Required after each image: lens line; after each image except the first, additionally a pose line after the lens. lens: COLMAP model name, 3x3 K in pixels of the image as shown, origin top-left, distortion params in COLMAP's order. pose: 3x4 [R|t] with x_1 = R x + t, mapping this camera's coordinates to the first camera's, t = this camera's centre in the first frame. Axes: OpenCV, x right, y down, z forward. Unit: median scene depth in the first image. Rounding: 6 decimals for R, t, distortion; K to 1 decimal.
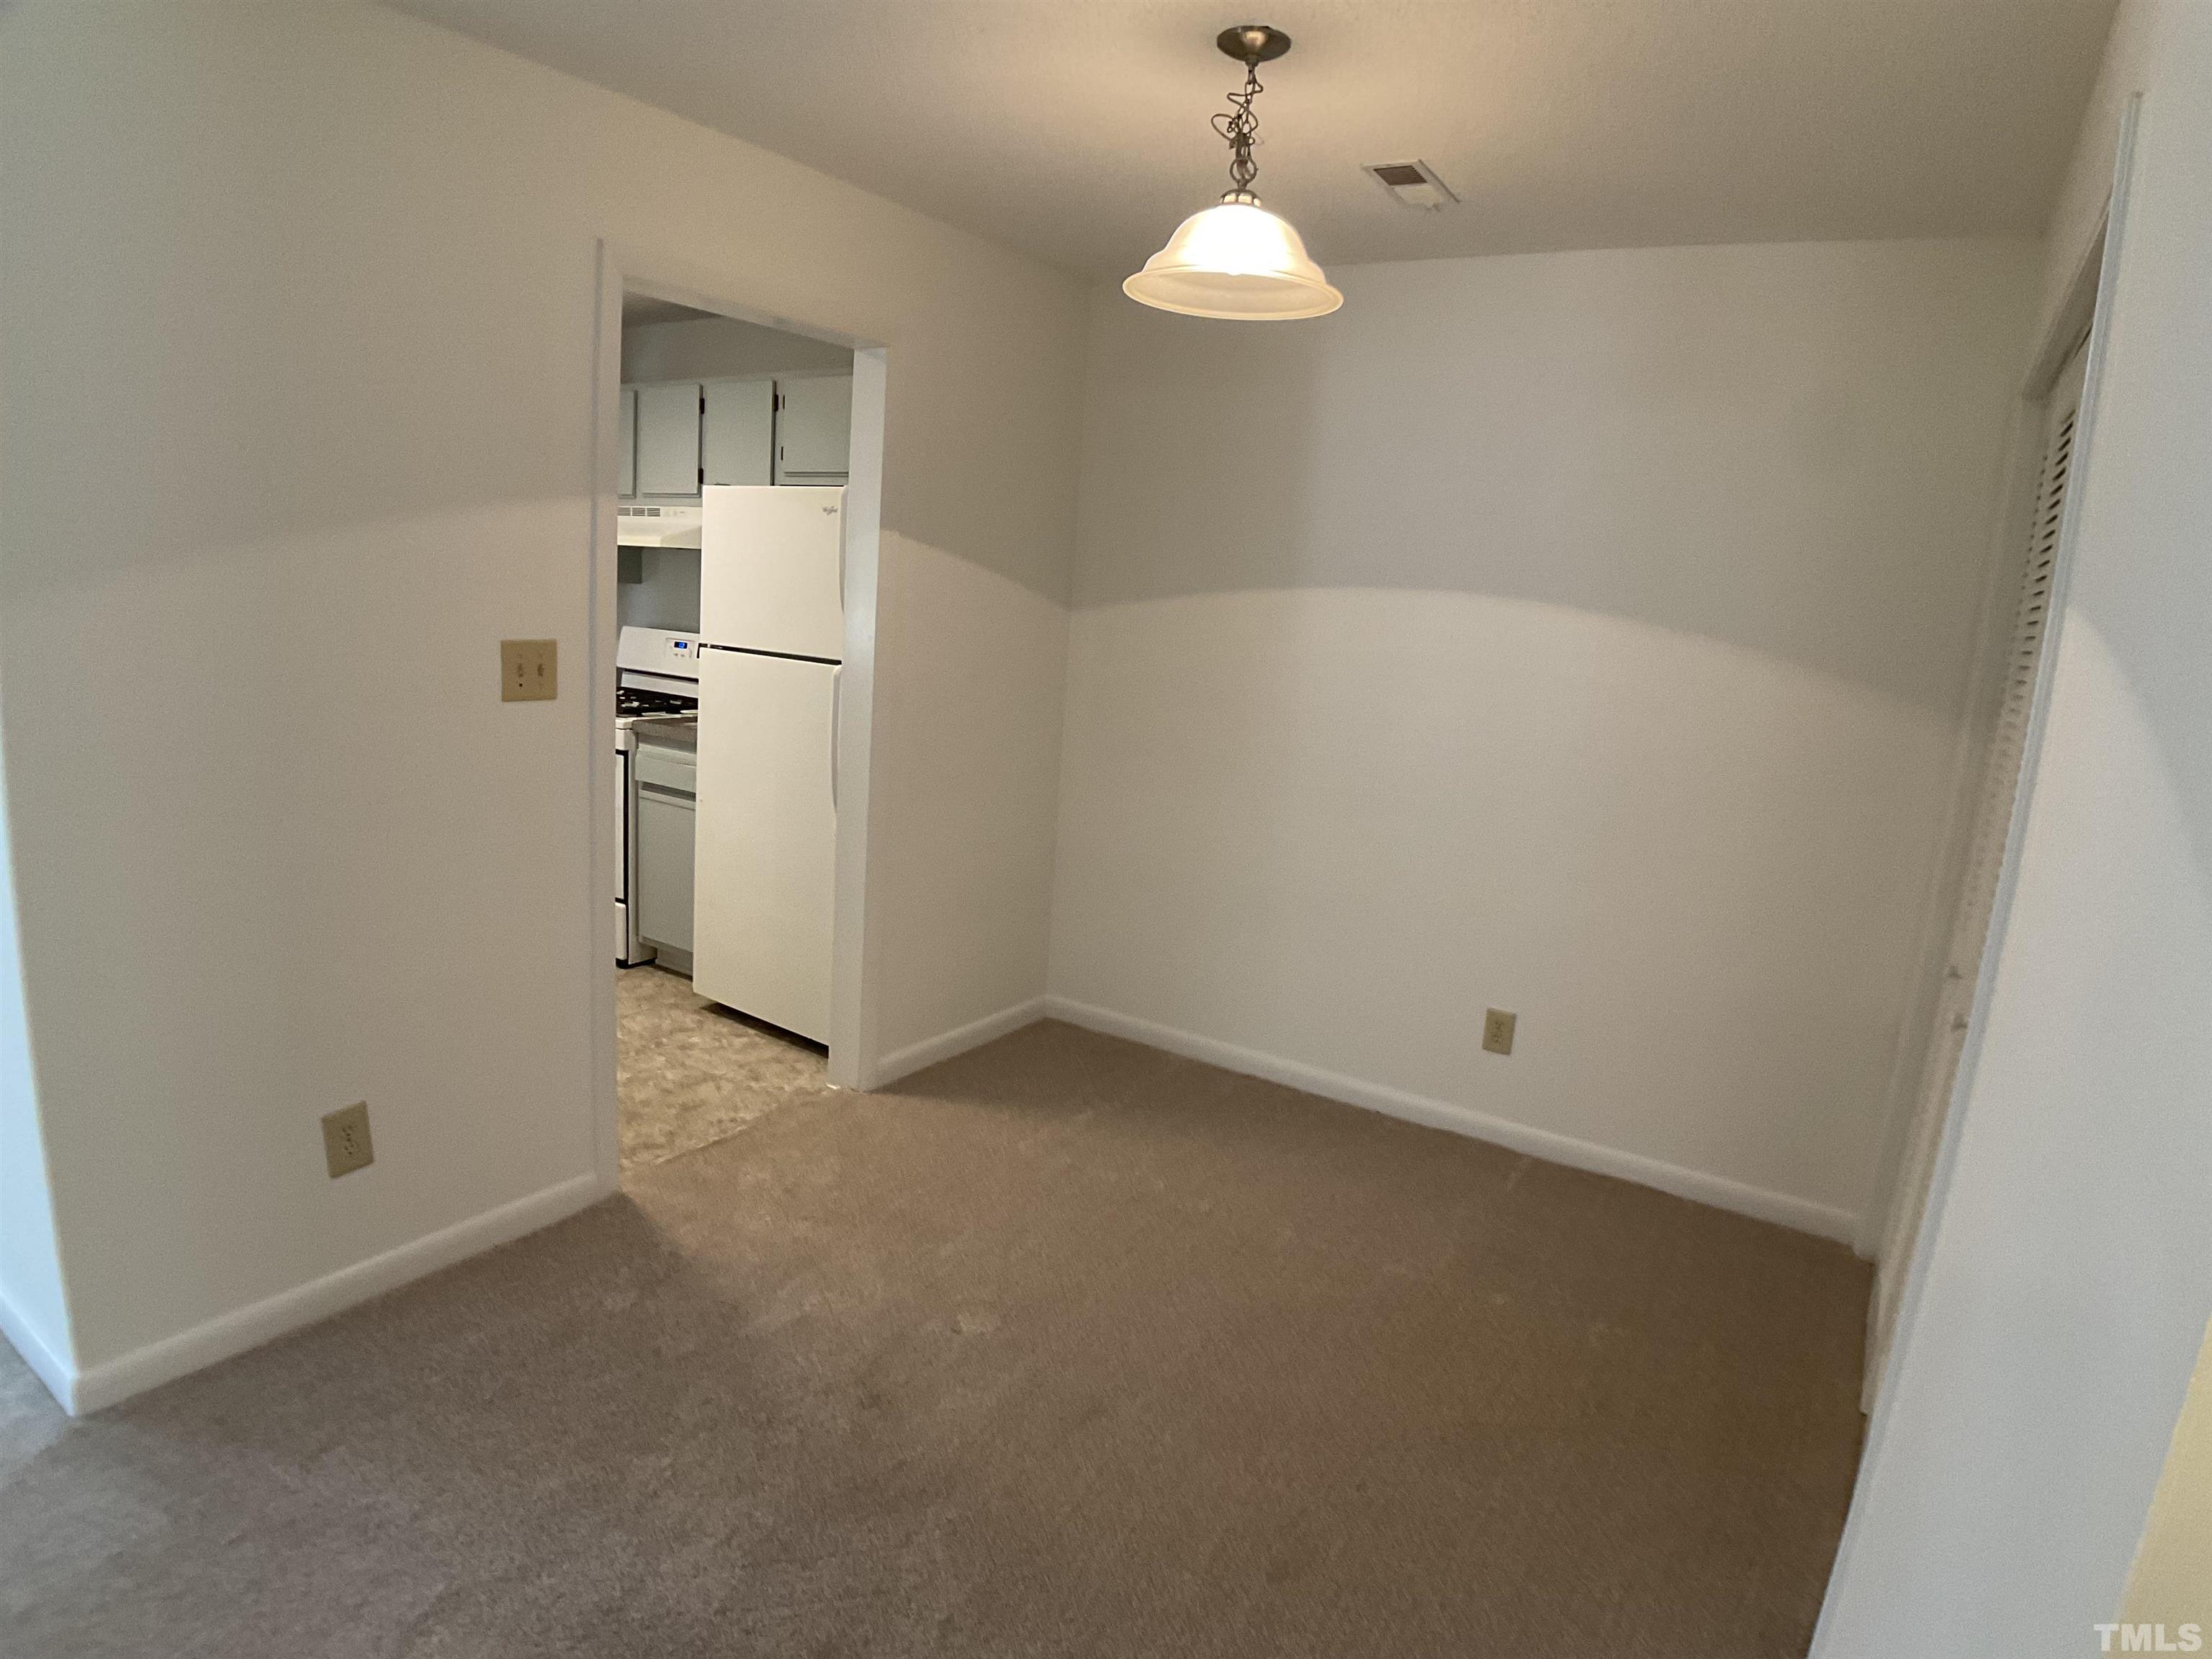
lens RADIAL K [[1251.9, 0, 1104.3], [0, 1251.9, 828.6], [0, 0, 1]] dist [-0.086125, -0.007679]
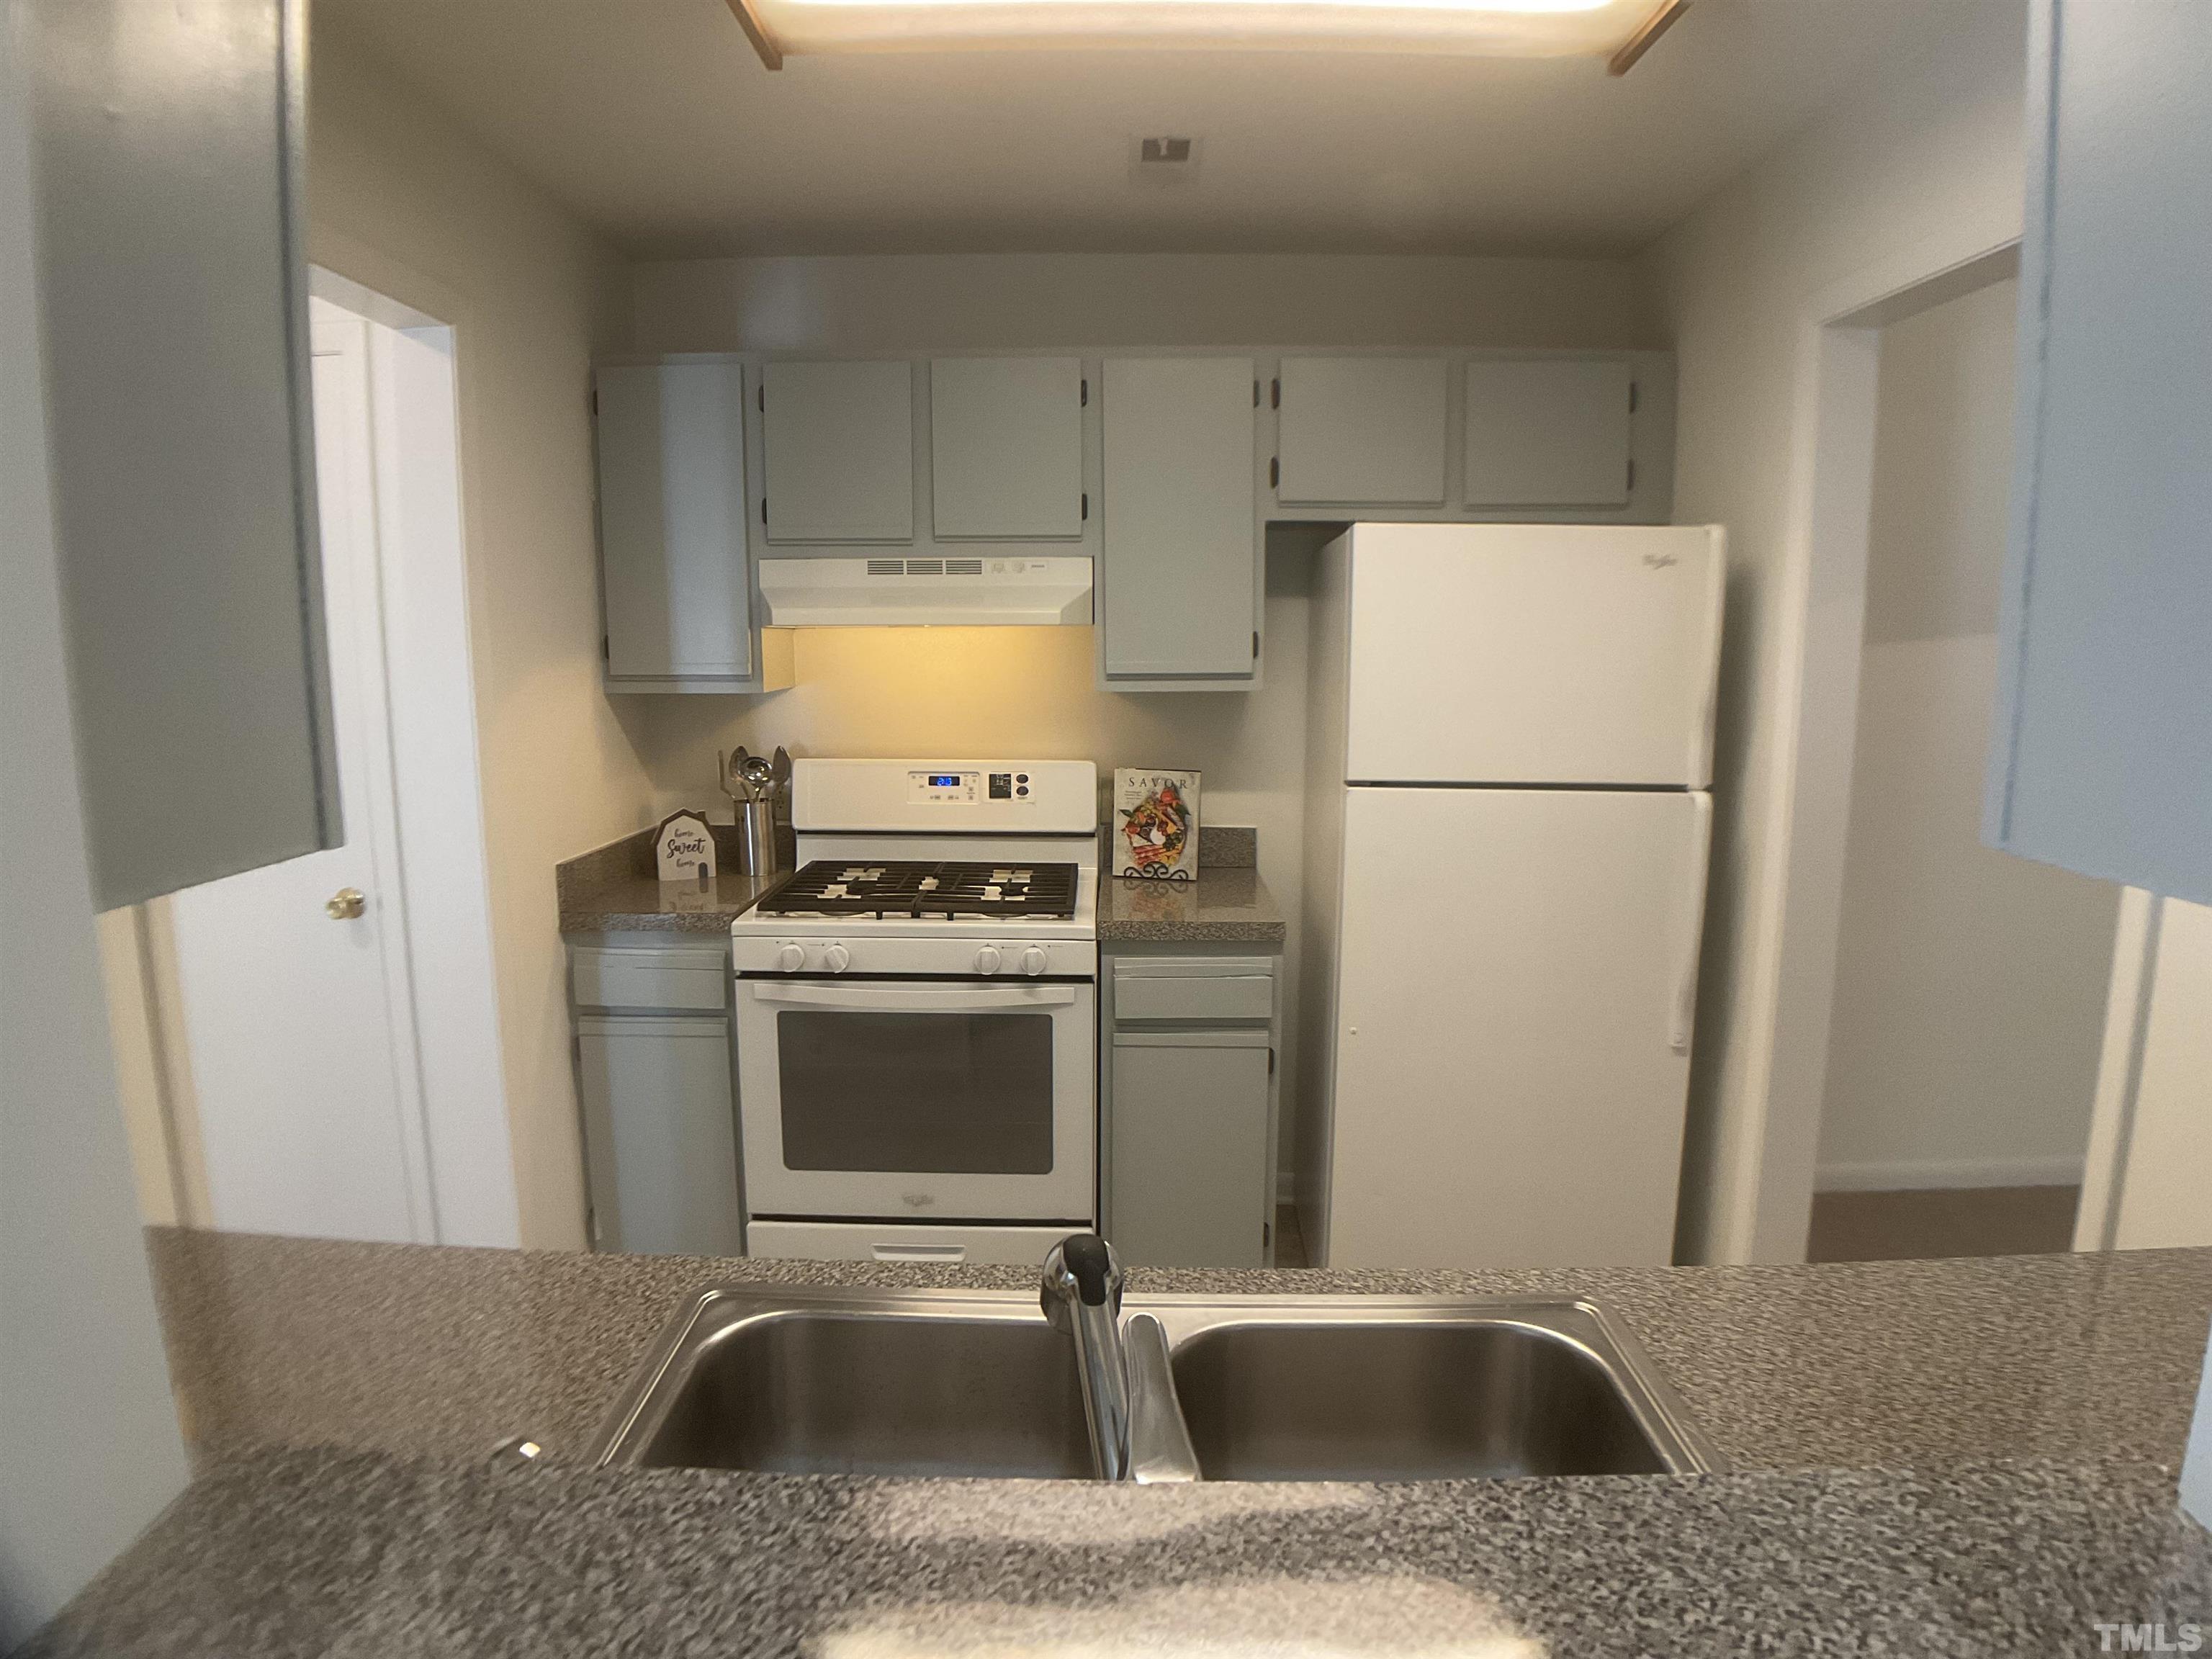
lens RADIAL K [[1251.9, 0, 1103.0], [0, 1251.9, 834.4], [0, 0, 1]] dist [-0.086125, -0.007679]
pose [[0.855447, -0.142411, 0.497925, -0.636385], [0.150584, 0.988307, 0.023957, -0.134959], [-0.495515, 0.054486, 0.866889, 0.454771]]
